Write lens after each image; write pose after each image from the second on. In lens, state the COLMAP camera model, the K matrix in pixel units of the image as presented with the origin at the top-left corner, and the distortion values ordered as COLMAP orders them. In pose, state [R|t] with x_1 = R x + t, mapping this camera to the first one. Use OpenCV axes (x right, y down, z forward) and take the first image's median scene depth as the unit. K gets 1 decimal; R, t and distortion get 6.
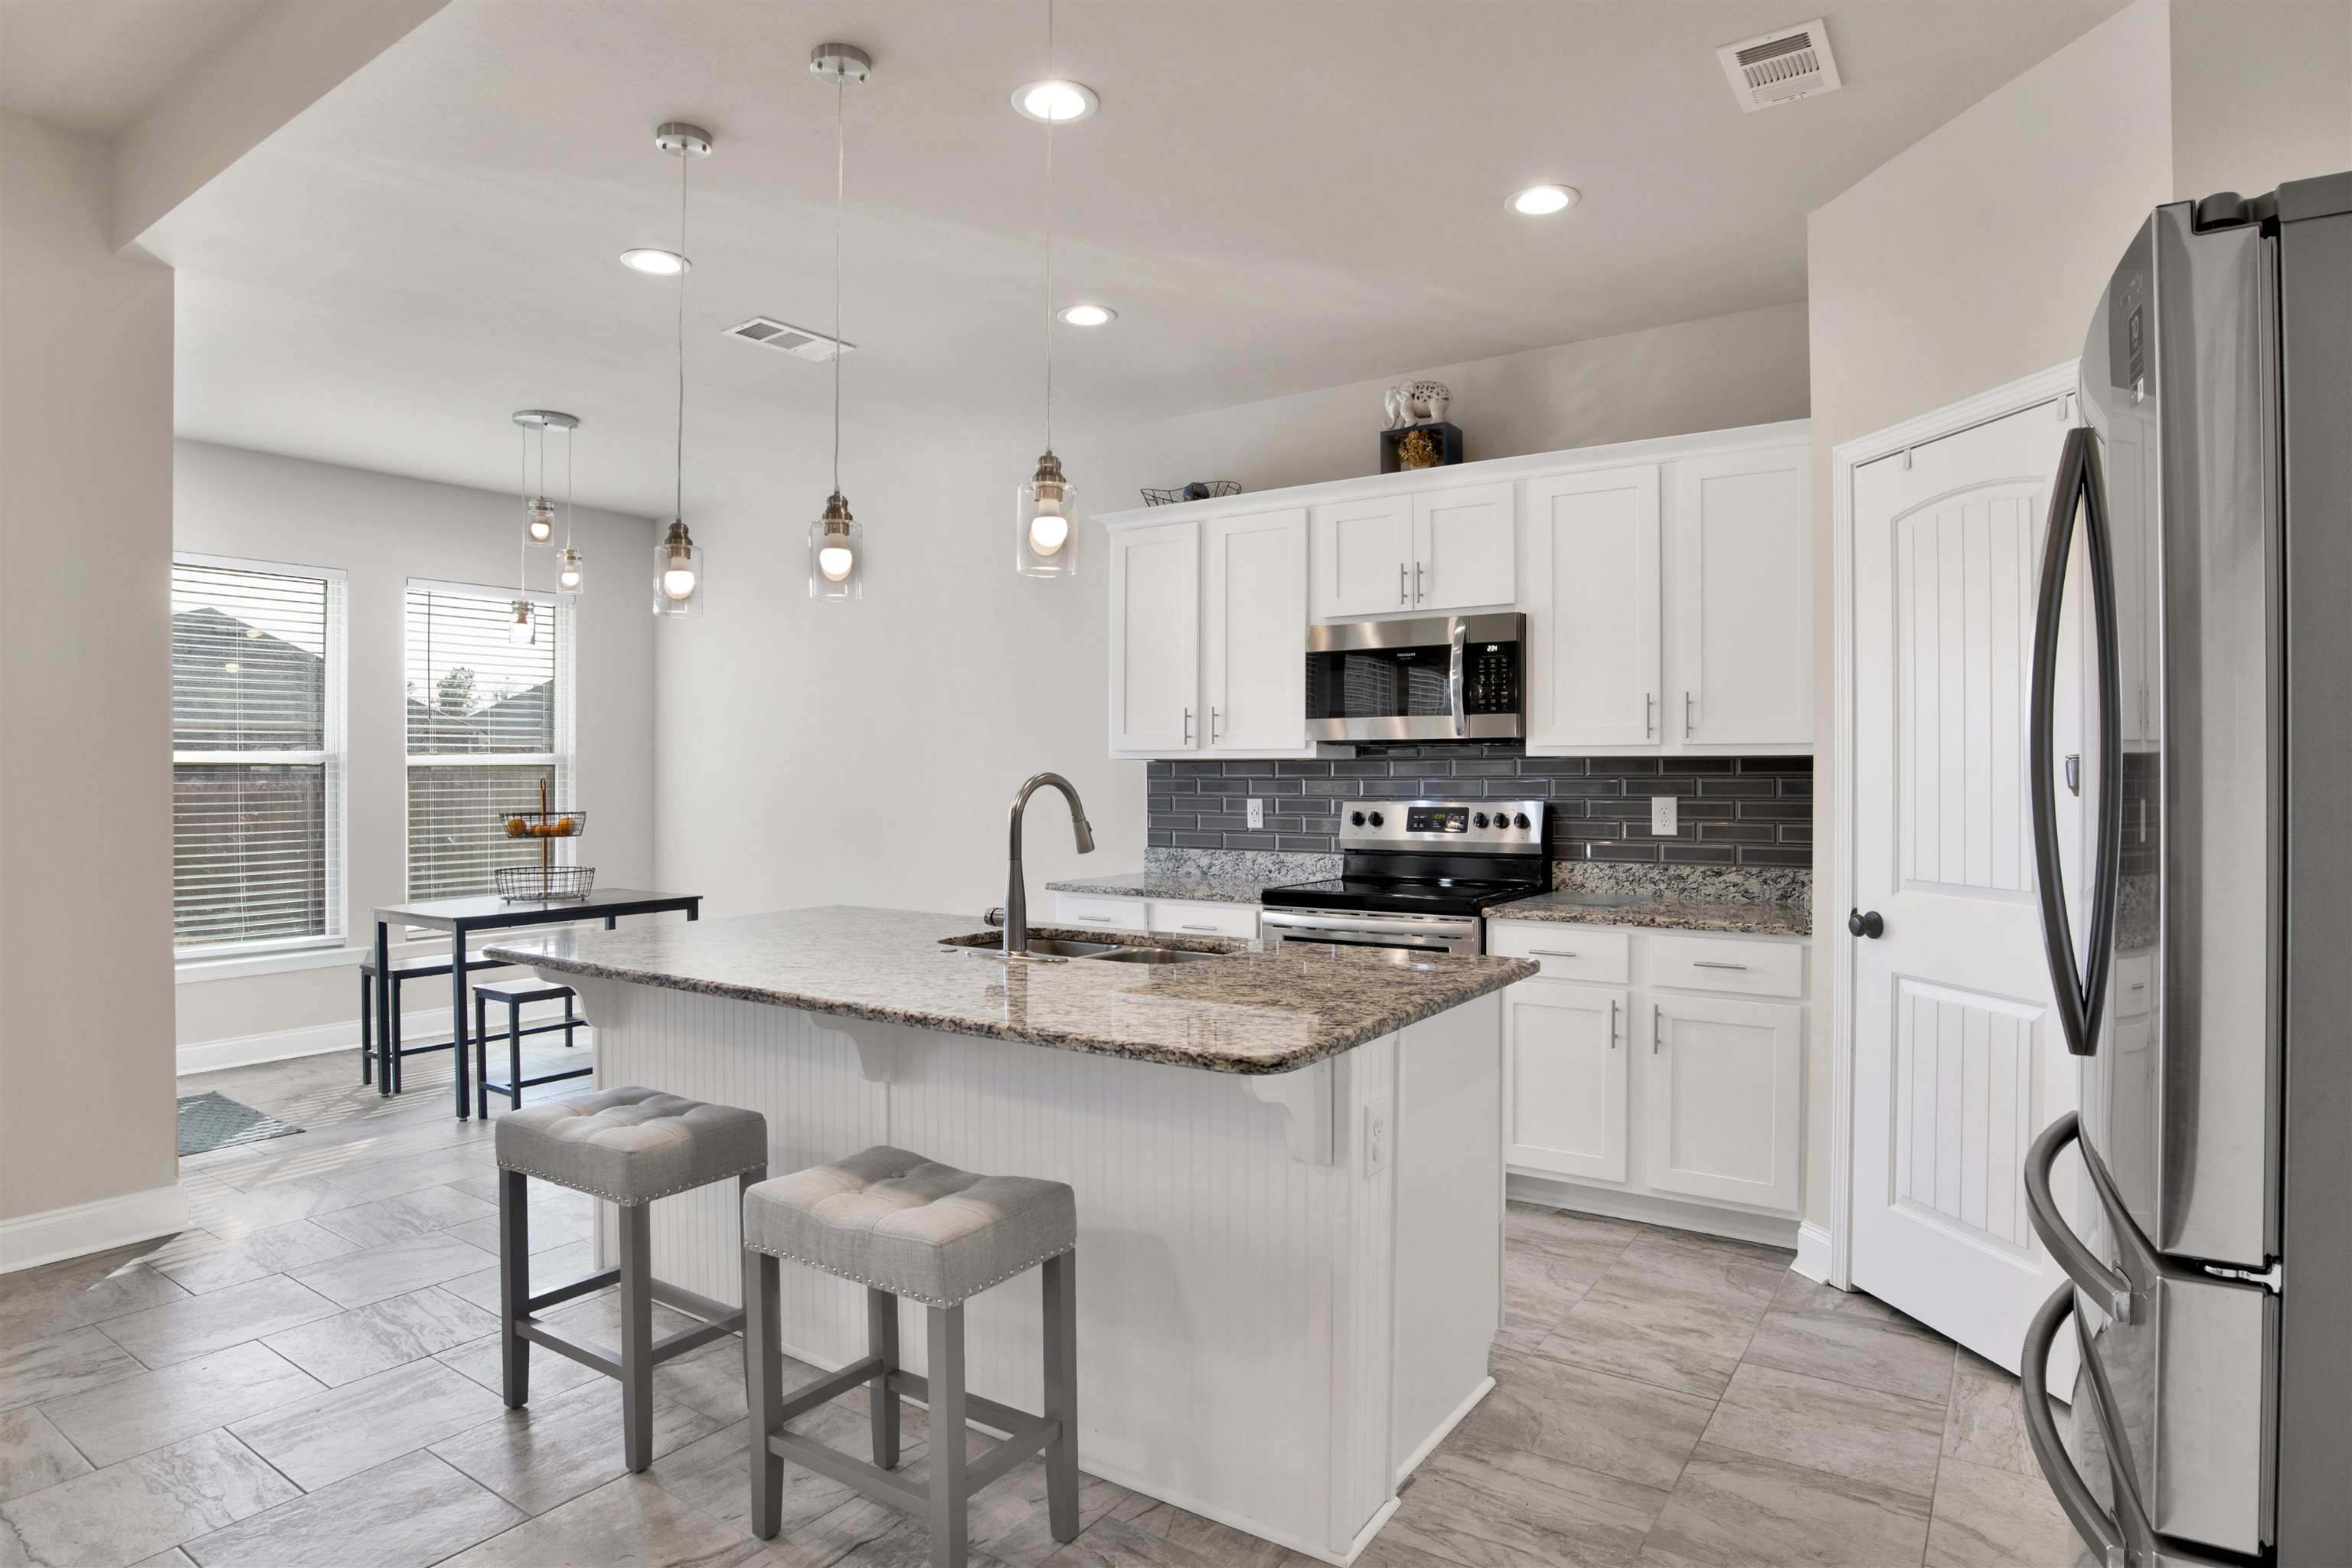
lens RADIAL K [[1257.4, 0, 1187.6], [0, 1257.4, 772.0], [0, 0, 1]] dist [-0.076473, 0.028469]
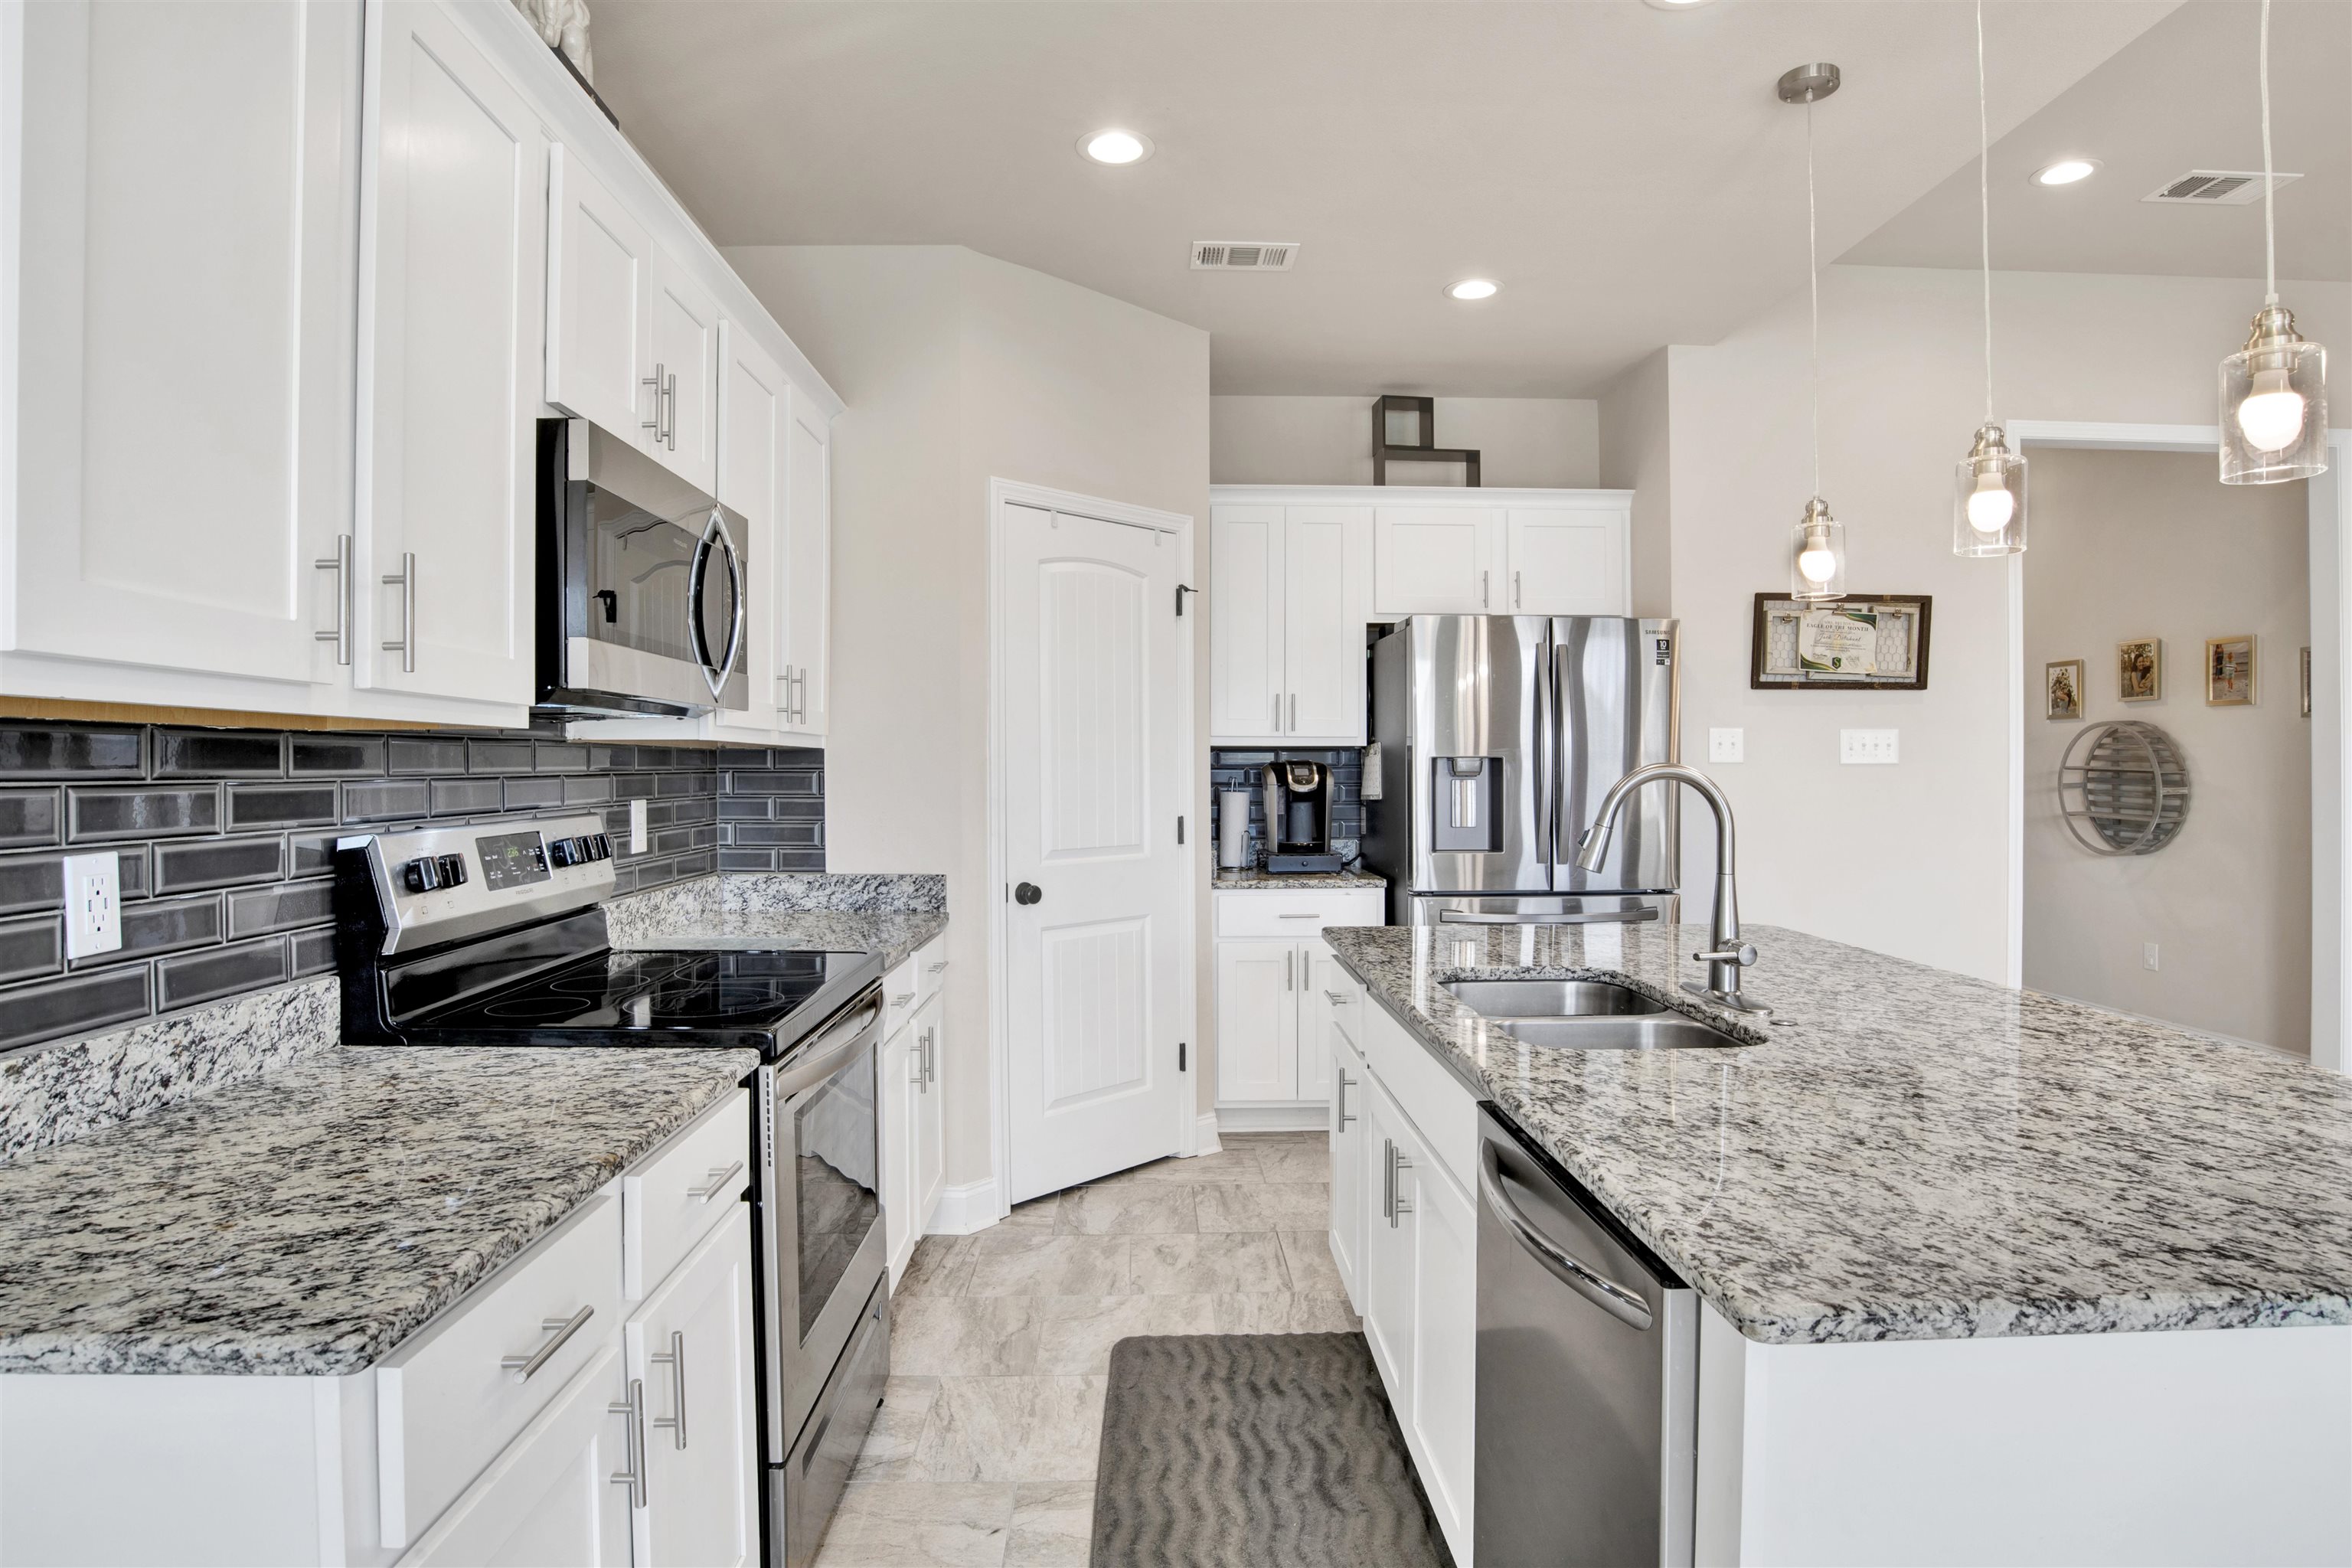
lens RADIAL K [[1282.2, 0, 1190.2], [0, 1282.2, 775.5], [0, 0, 1]] dist [-0.085612, 0.037242]
pose [[-0.595693, -0.001783, 0.803210, -0.348392], [0.001914, 0.999992, 0.003640, 0.003382], [-0.803210, 0.003706, -0.595685, 1.042472]]
